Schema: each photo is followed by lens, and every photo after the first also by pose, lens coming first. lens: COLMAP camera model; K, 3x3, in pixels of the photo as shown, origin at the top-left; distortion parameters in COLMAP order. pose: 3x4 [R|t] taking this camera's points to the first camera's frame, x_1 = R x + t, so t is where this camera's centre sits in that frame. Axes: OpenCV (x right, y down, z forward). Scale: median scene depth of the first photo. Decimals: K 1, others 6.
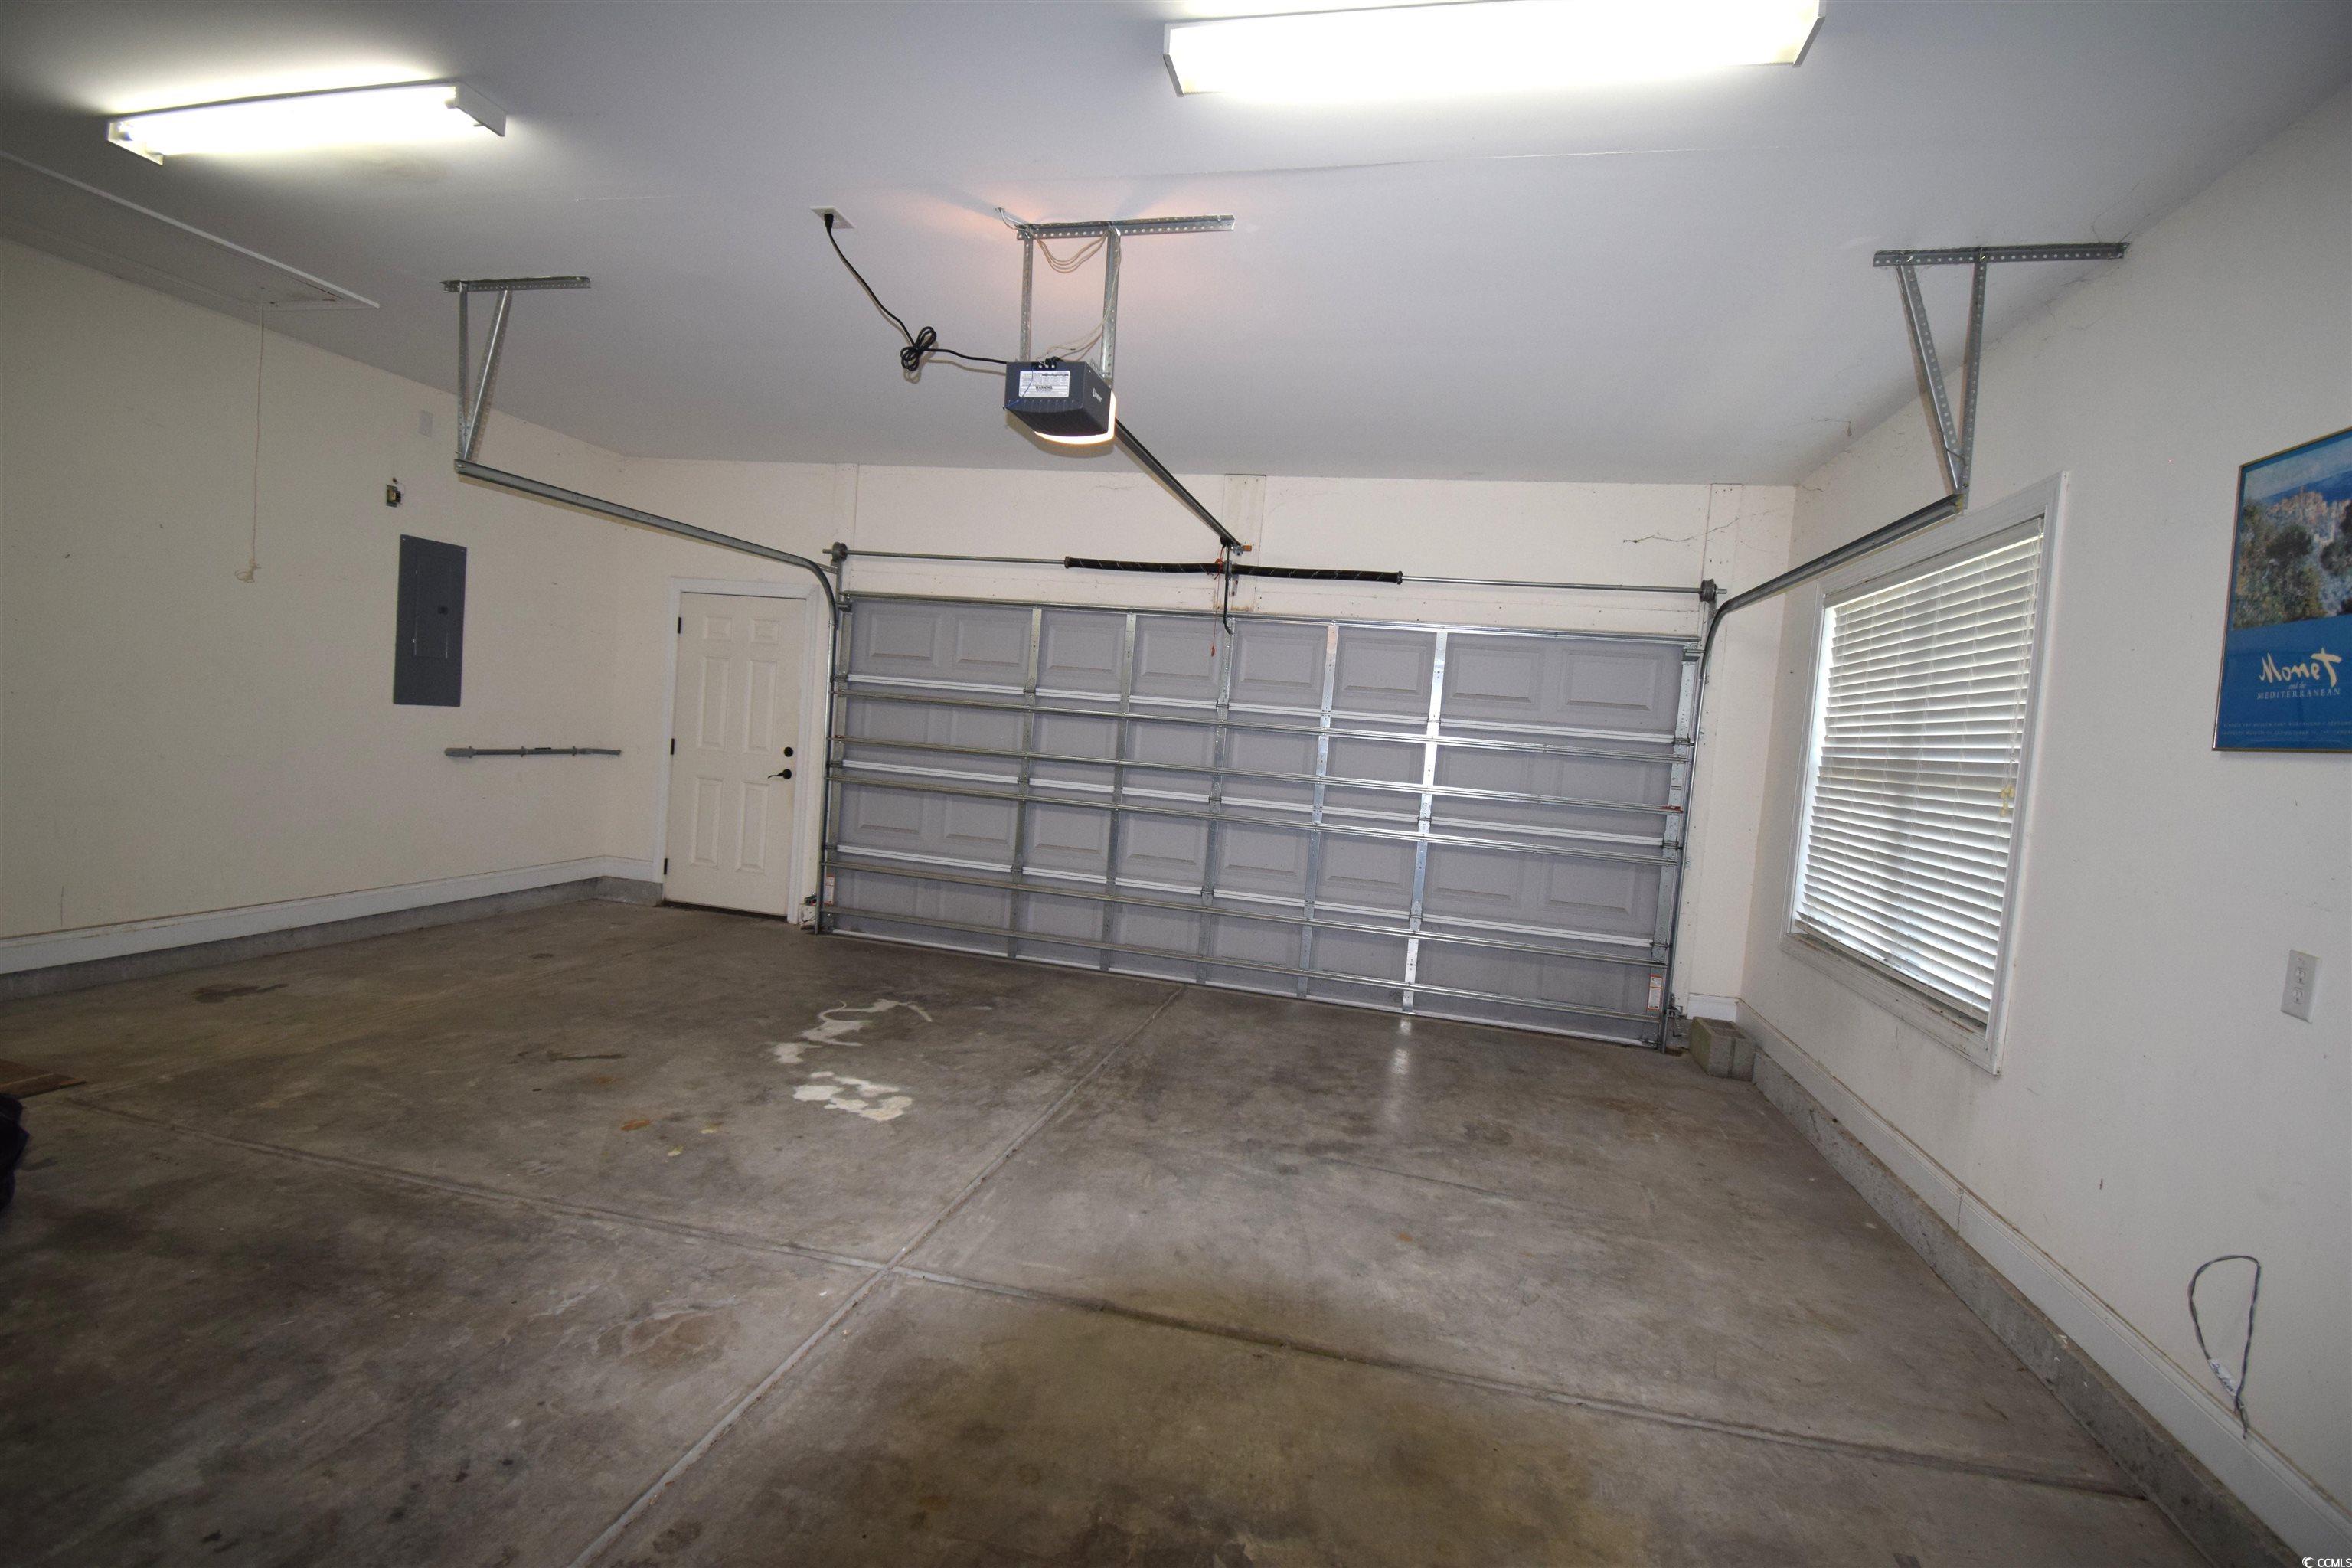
lens RADIAL K [[1033.8, 0, 1180.7], [0, 1033.8, 779.0], [0, 0, 1]] dist [0.021826, -0.025707]
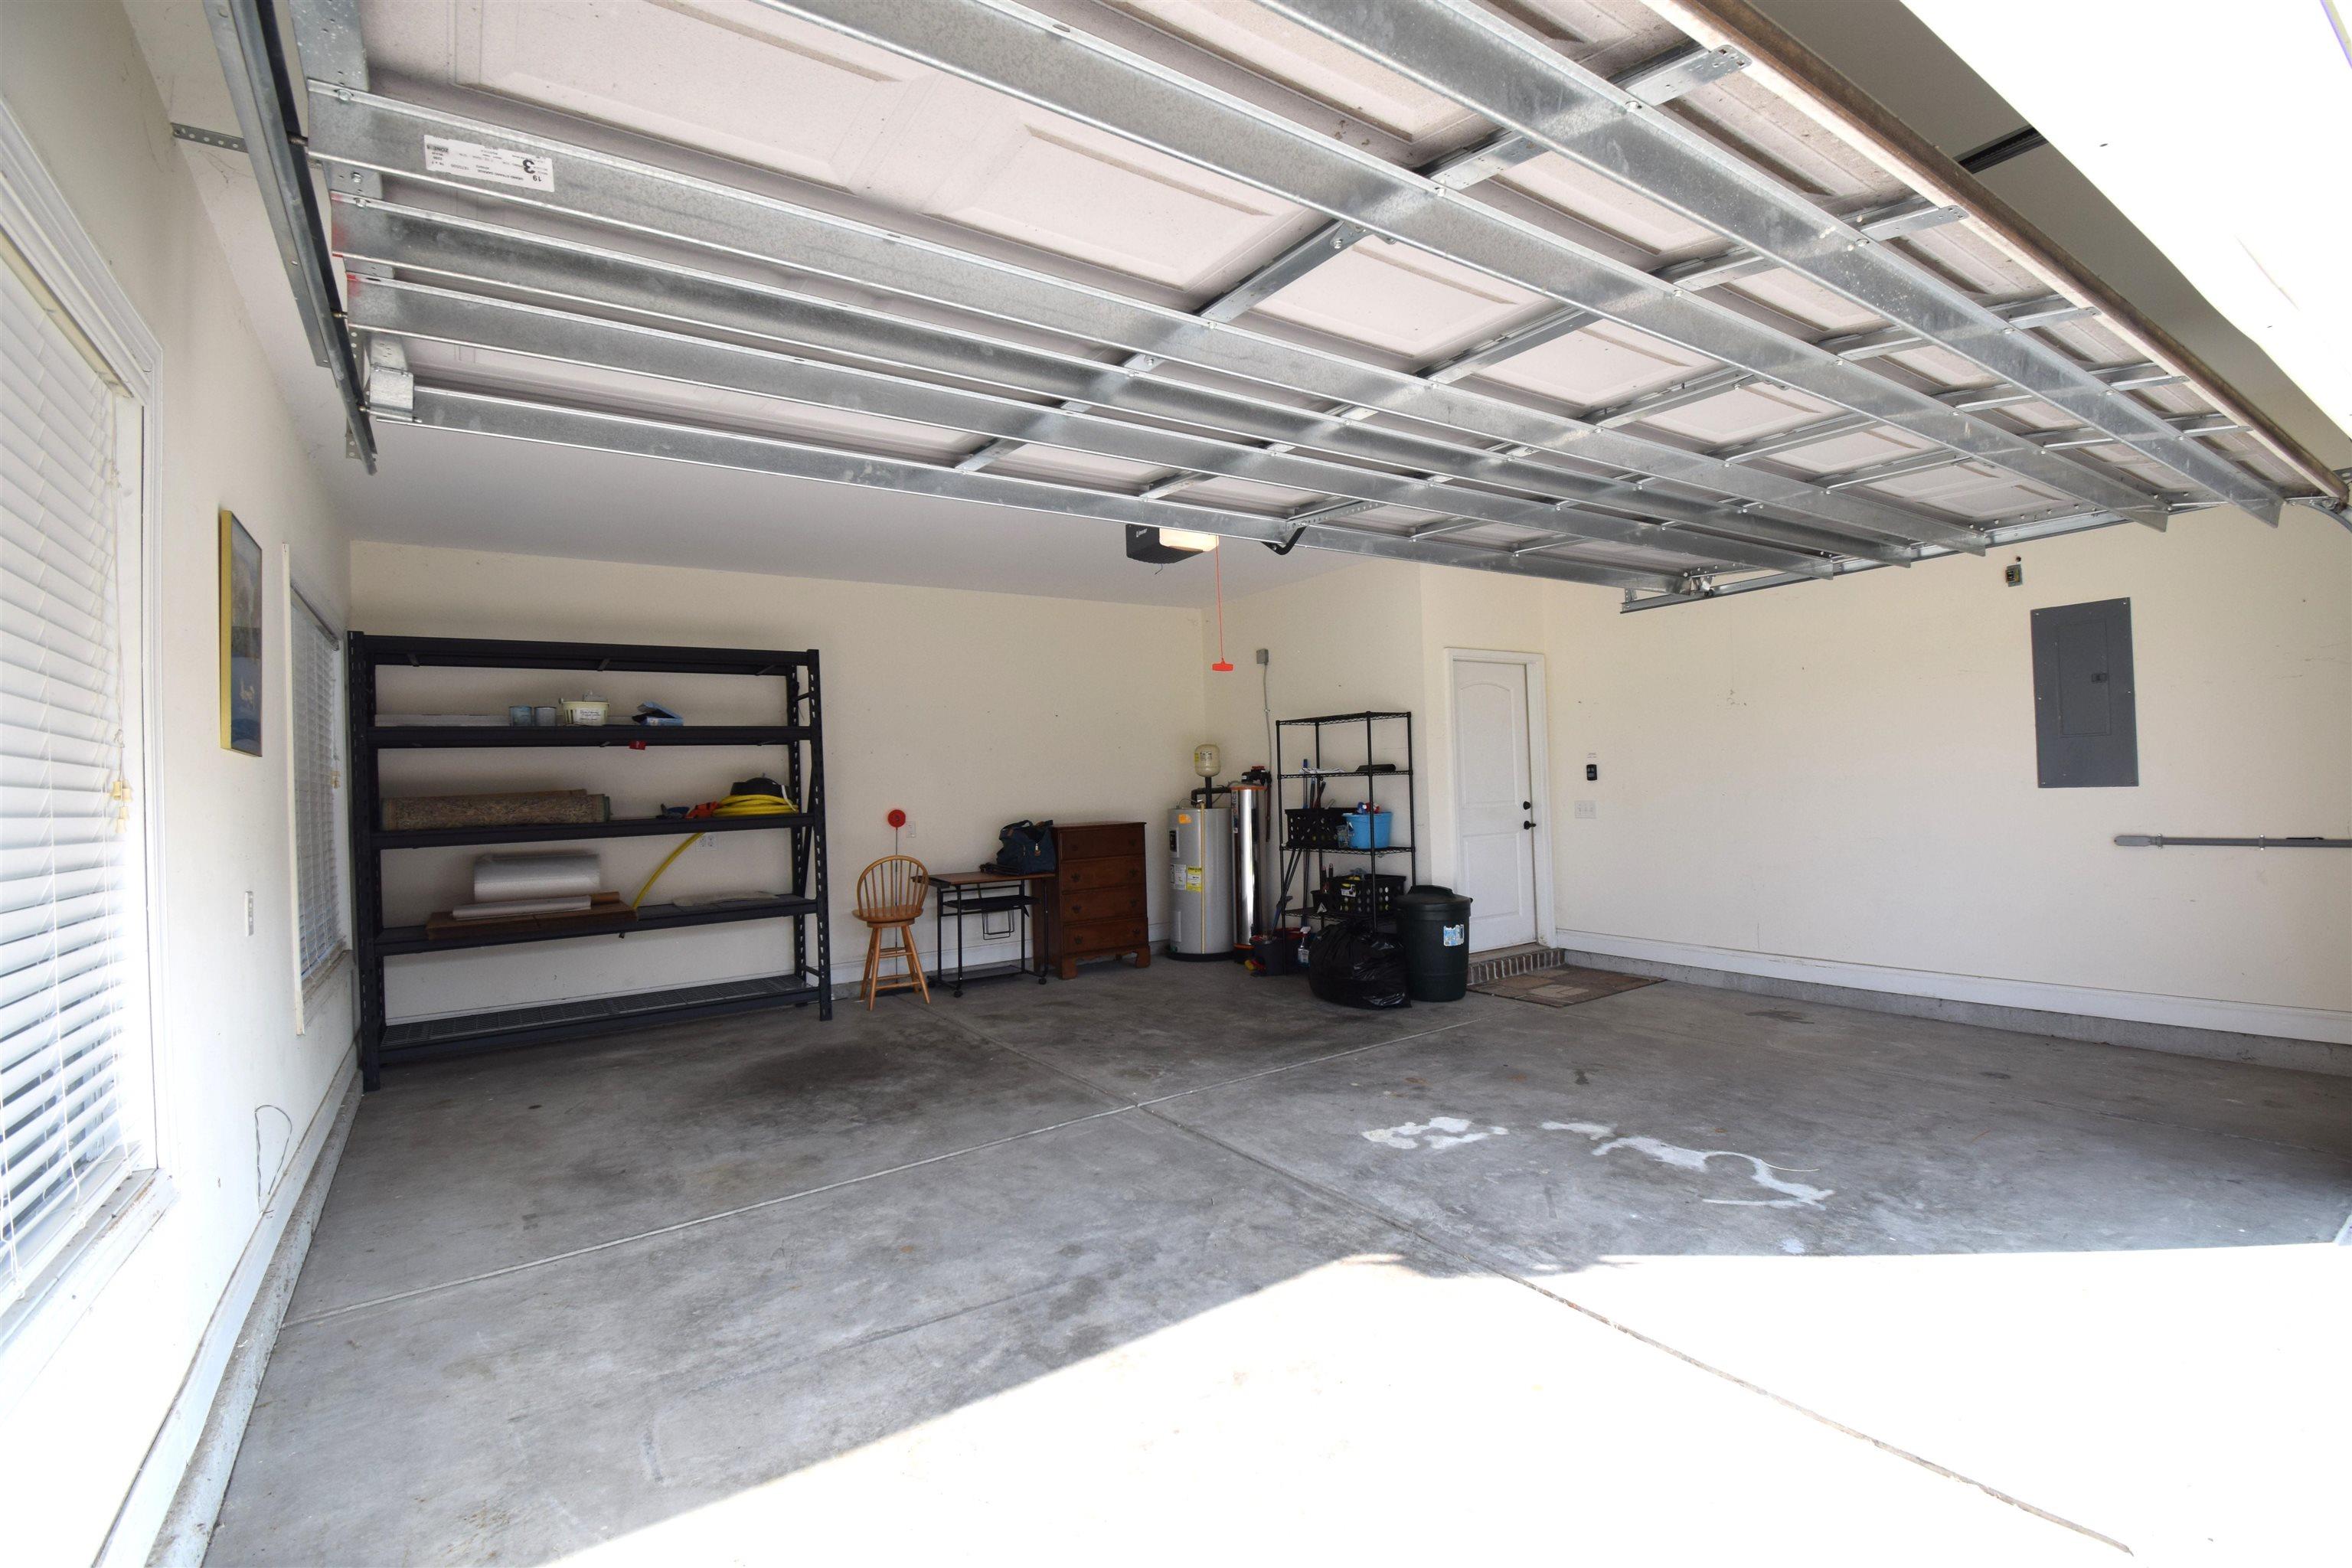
lens RADIAL K [[1033.8, 0, 1180.7], [0, 1033.8, 779.0], [0, 0, 1]] dist [0.021826, -0.025707]
pose [[-0.671072, -0.060932, -0.738884, 0.649638], [-0.055158, 0.997958, -0.032200, -0.009012], [0.739338, 0.019147, -0.673062, 1.479785]]
